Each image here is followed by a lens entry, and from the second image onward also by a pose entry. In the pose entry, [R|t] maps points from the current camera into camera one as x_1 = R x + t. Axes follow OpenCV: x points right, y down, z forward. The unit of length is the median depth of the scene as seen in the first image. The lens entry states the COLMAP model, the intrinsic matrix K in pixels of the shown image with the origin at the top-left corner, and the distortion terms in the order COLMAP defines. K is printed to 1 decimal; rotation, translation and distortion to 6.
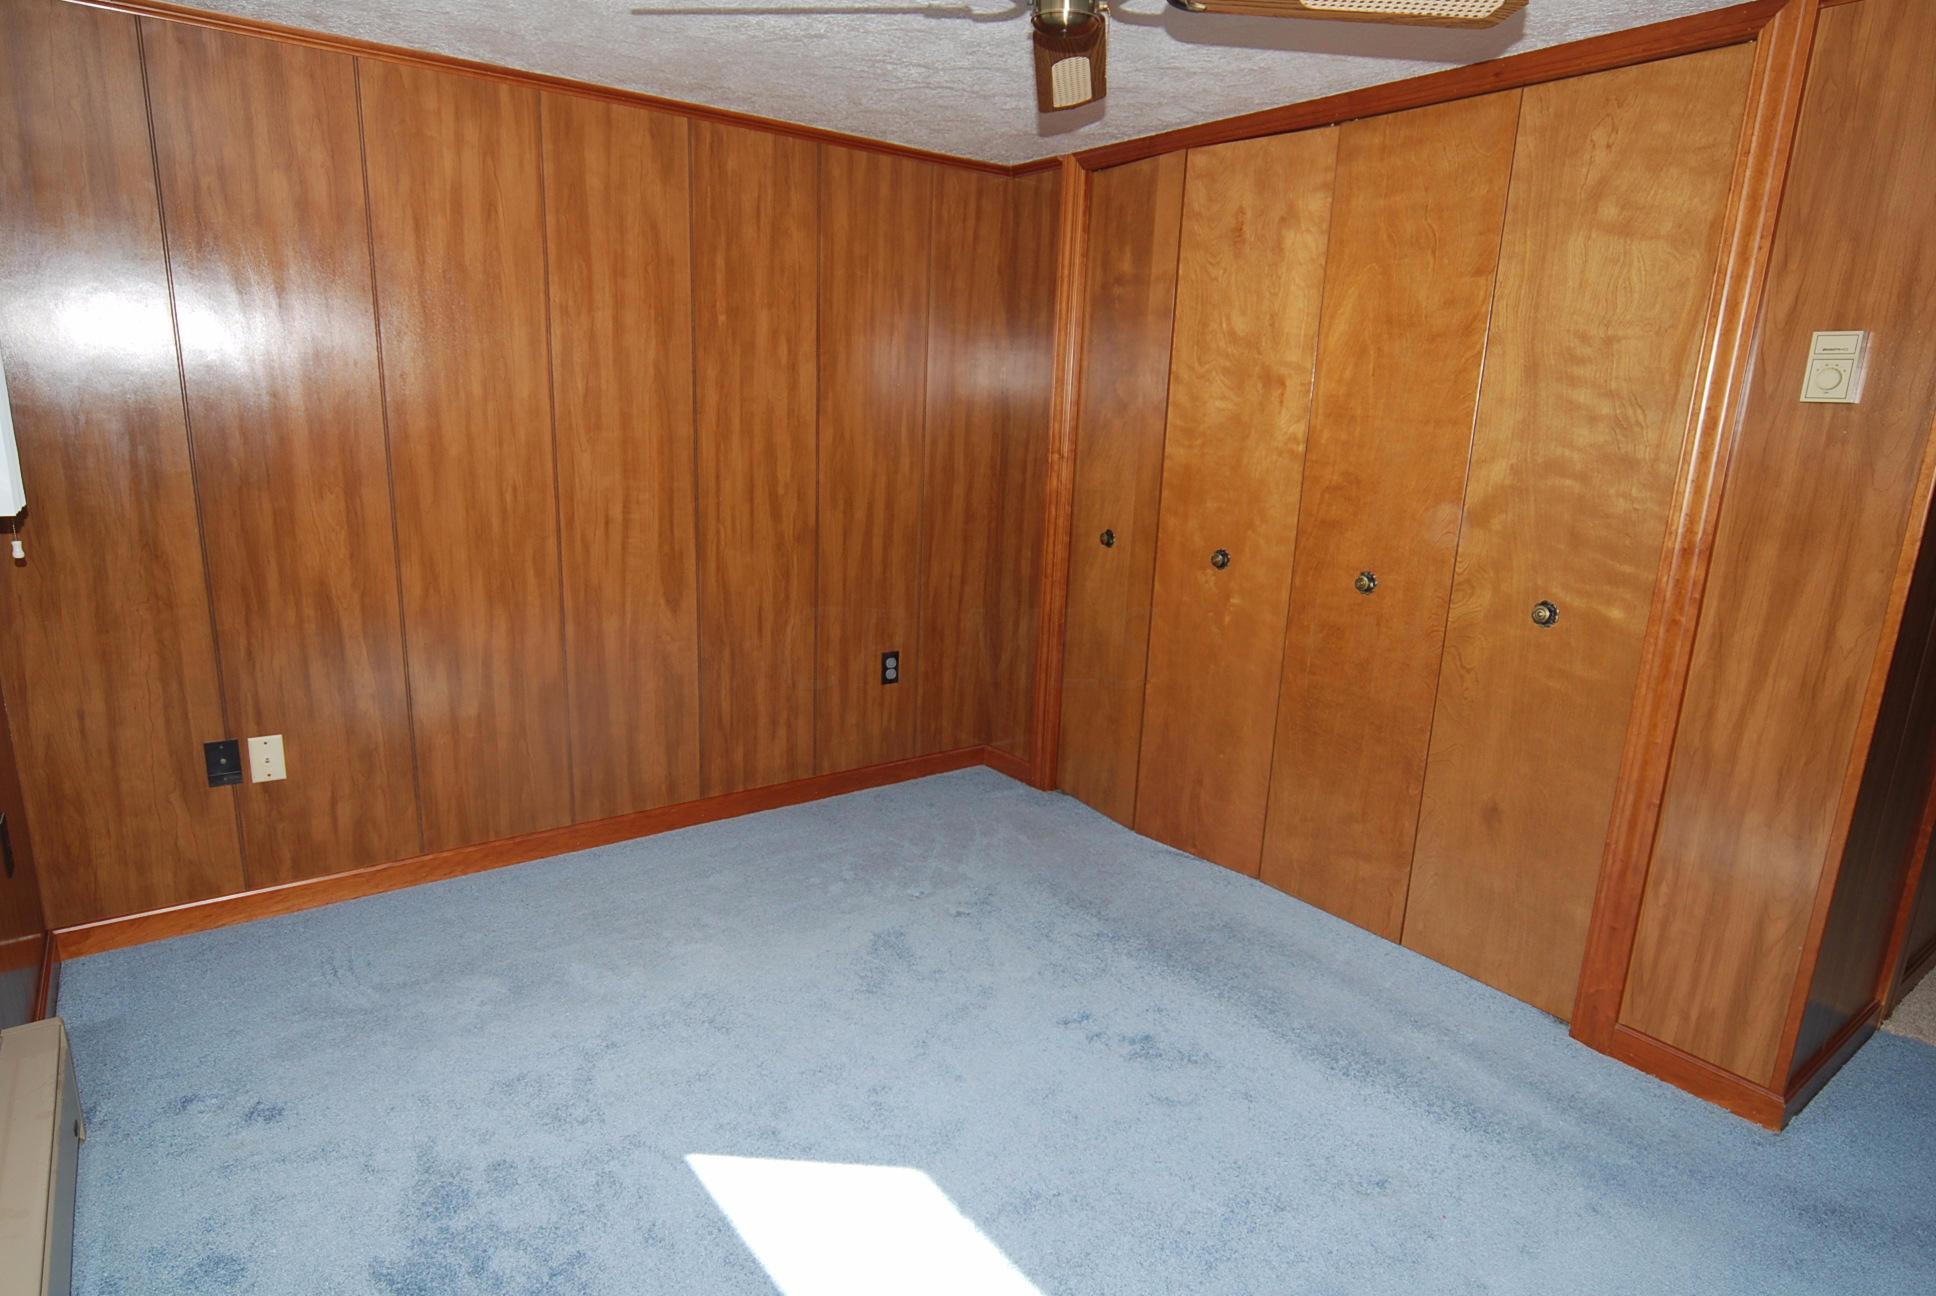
lens RADIAL K [[1087.4, 0, 967.2], [0, 1087.4, 654.3], [0, 0, 1]] dist [-0.005656, -0.000309]
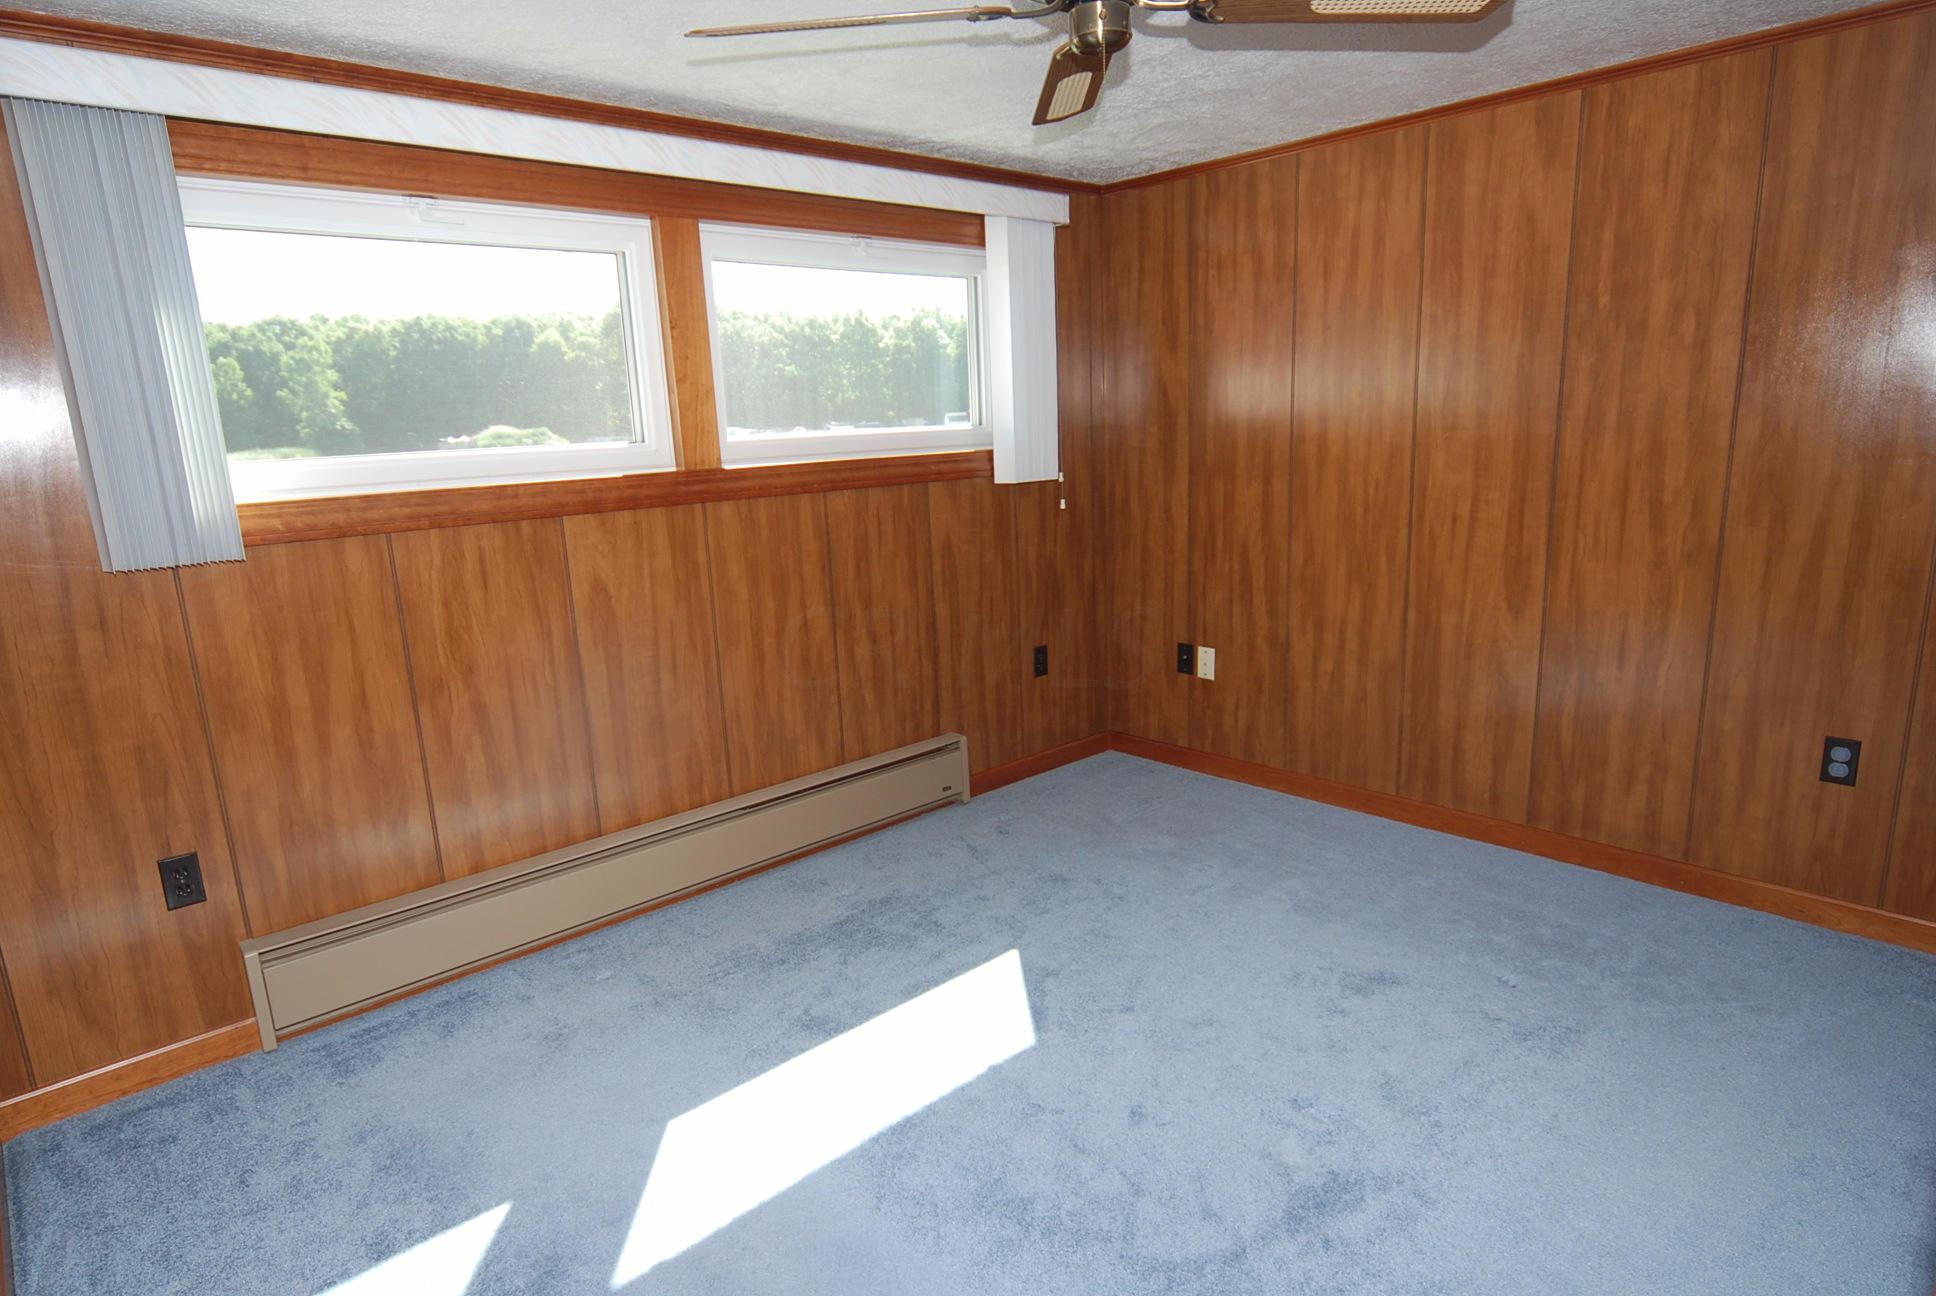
lens RADIAL K [[1087.4, 0, 969.1], [0, 1087.4, 648.7], [0, 0, 1]] dist [-0.005656, -0.000309]
pose [[0.104767, 0.169626, -0.979924, 0.648085], [-0.183172, 0.971780, 0.148633, -0.070289], [0.977482, 0.163923, 0.132882, 0.429549]]
